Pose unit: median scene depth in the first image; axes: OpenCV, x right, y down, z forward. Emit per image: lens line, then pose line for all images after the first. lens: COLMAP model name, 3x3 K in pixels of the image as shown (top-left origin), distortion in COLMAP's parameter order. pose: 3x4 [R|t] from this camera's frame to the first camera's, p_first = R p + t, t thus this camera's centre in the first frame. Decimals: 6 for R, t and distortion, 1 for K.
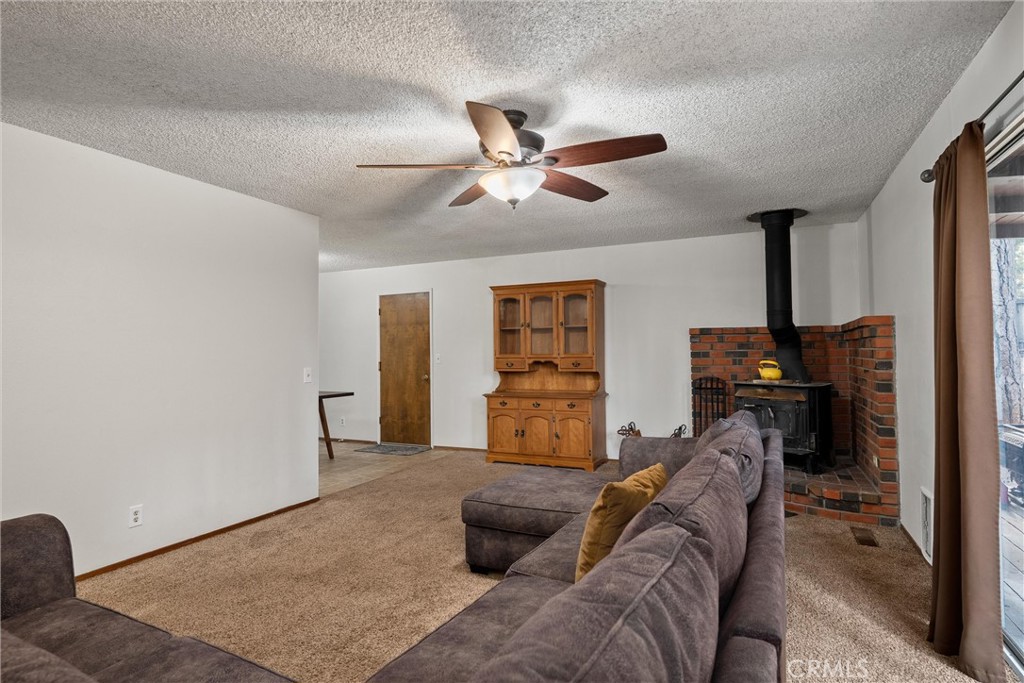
lens RADIAL K [[549.5, 0, 522.3], [0, 549.5, 341.2], [0, 0, 1]] dist [-0.001781, -0.000187]
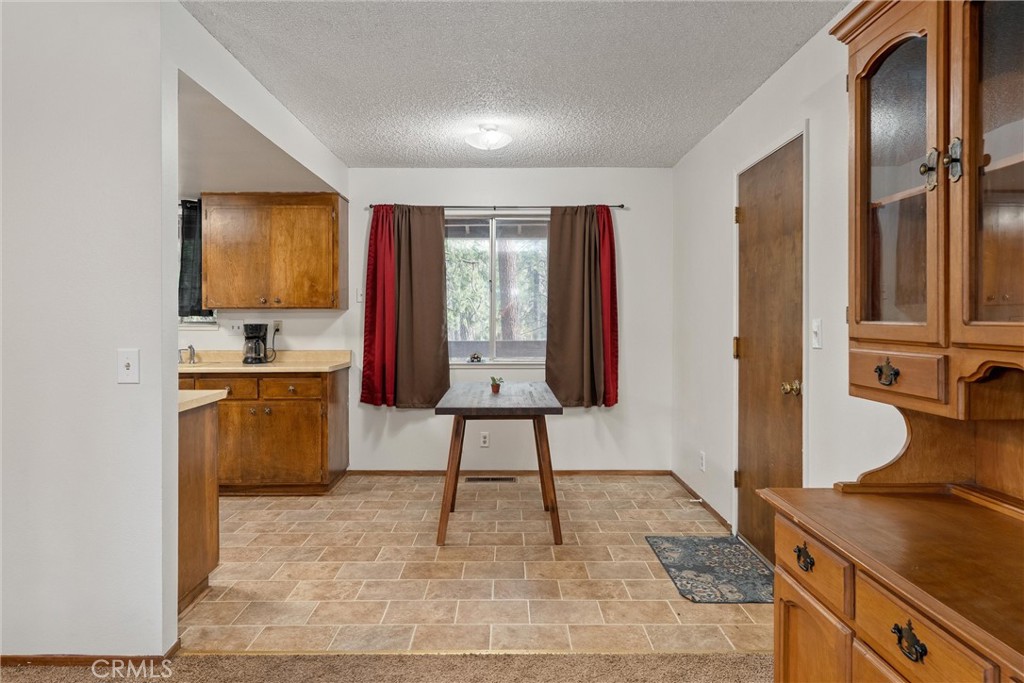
lens RADIAL K [[657.7, 0, 510.4], [0, 657.7, 324.3], [0, 0, 1]] dist [-0.001639, 0.000051]
pose [[0.406342, 0.015903, -0.913583, 0.160780], [0.016845, 0.999548, 0.024892, 0.017931], [0.913566, -0.025504, 0.405891, 0.862862]]
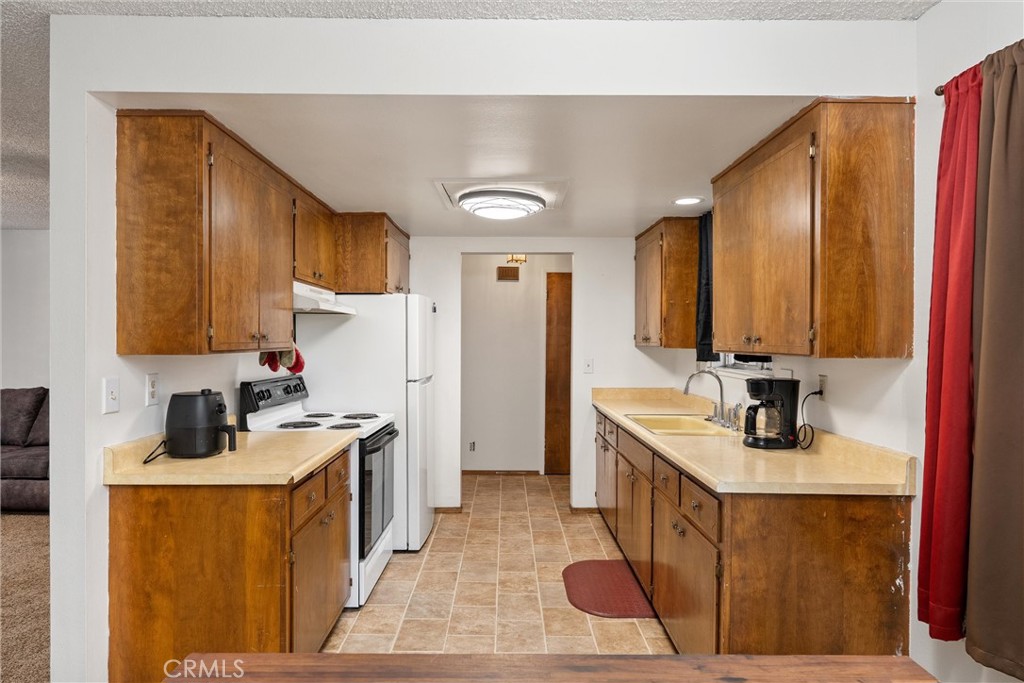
lens RADIAL K [[588.6, 0, 512.0], [0, 588.6, 341.5], [0, 0, 1]] dist [-0.000125, -0.000261]
pose [[-0.911876, 0.005156, -0.410433, -0.411592], [0.010595, 0.999884, -0.010980, 0.007431], [0.410329, -0.014361, -0.911825, 1.246707]]
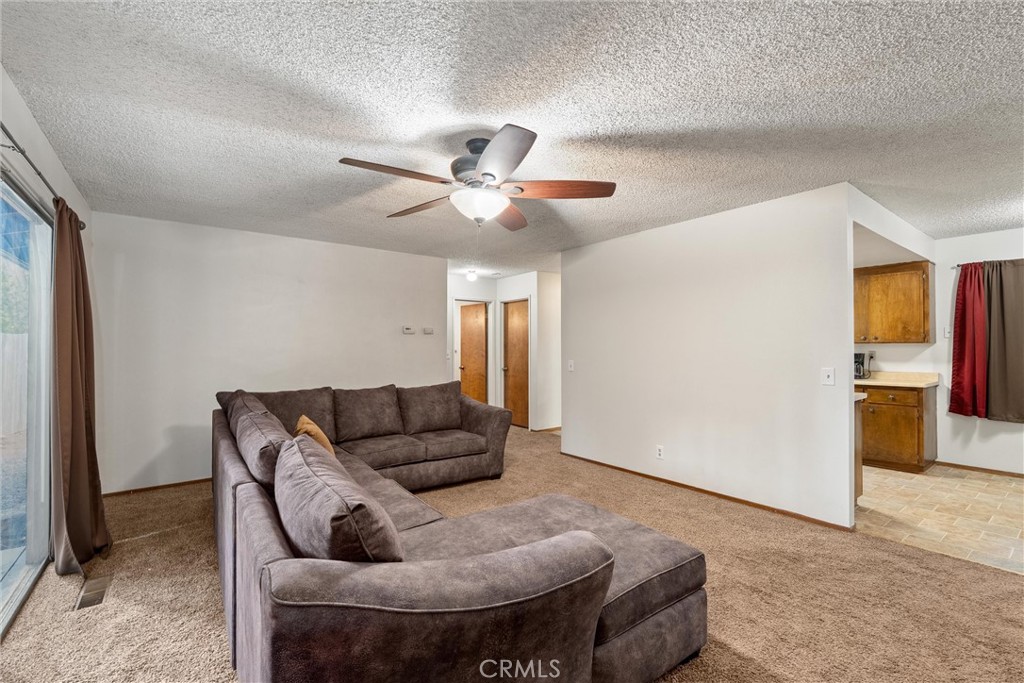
lens RADIAL K [[451.9, 0, 508.7], [0, 451.9, 343.0], [0, 0, 1]] dist [-0.002963, -0.000286]
pose [[-0.485398, 0.001787, -0.874291, 0.375898], [0.026875, 0.999556, -0.012878, 0.005182], [0.873880, -0.029748, -0.485231, 0.735151]]
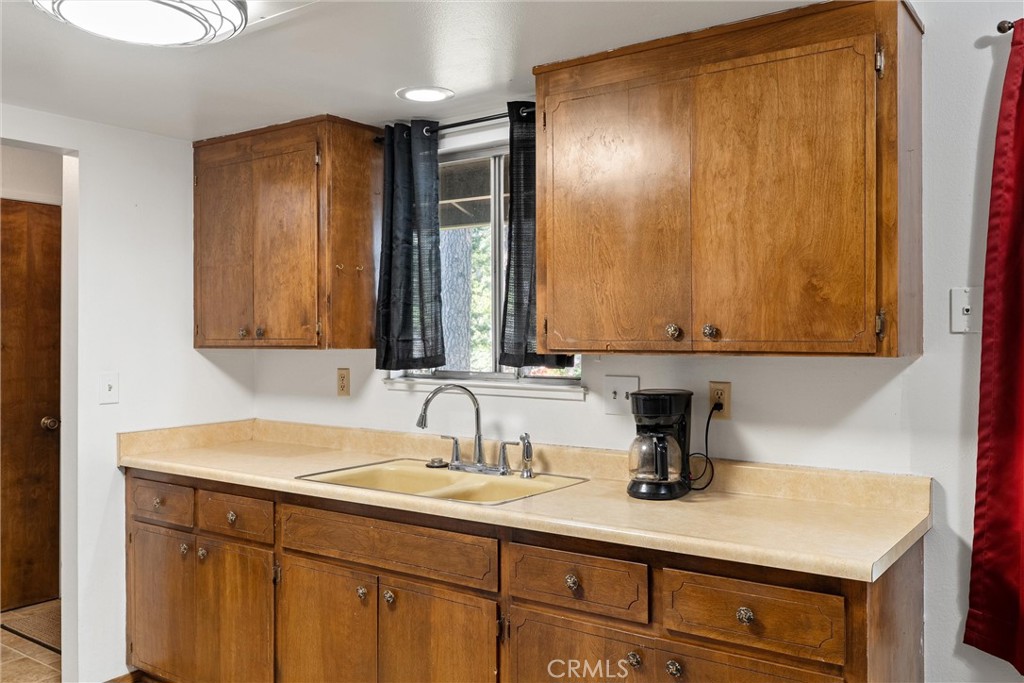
lens RADIAL K [[838.8, 0, 509.7], [0, 838.8, 329.7], [0, 0, 1]] dist [0.002964, 0.001098]
pose [[-0.213031, 0.005034, -0.977033, -0.345065], [0.024407, 0.999702, -0.000171, 0.000072], [0.976741, -0.023883, -0.213090, 0.925354]]
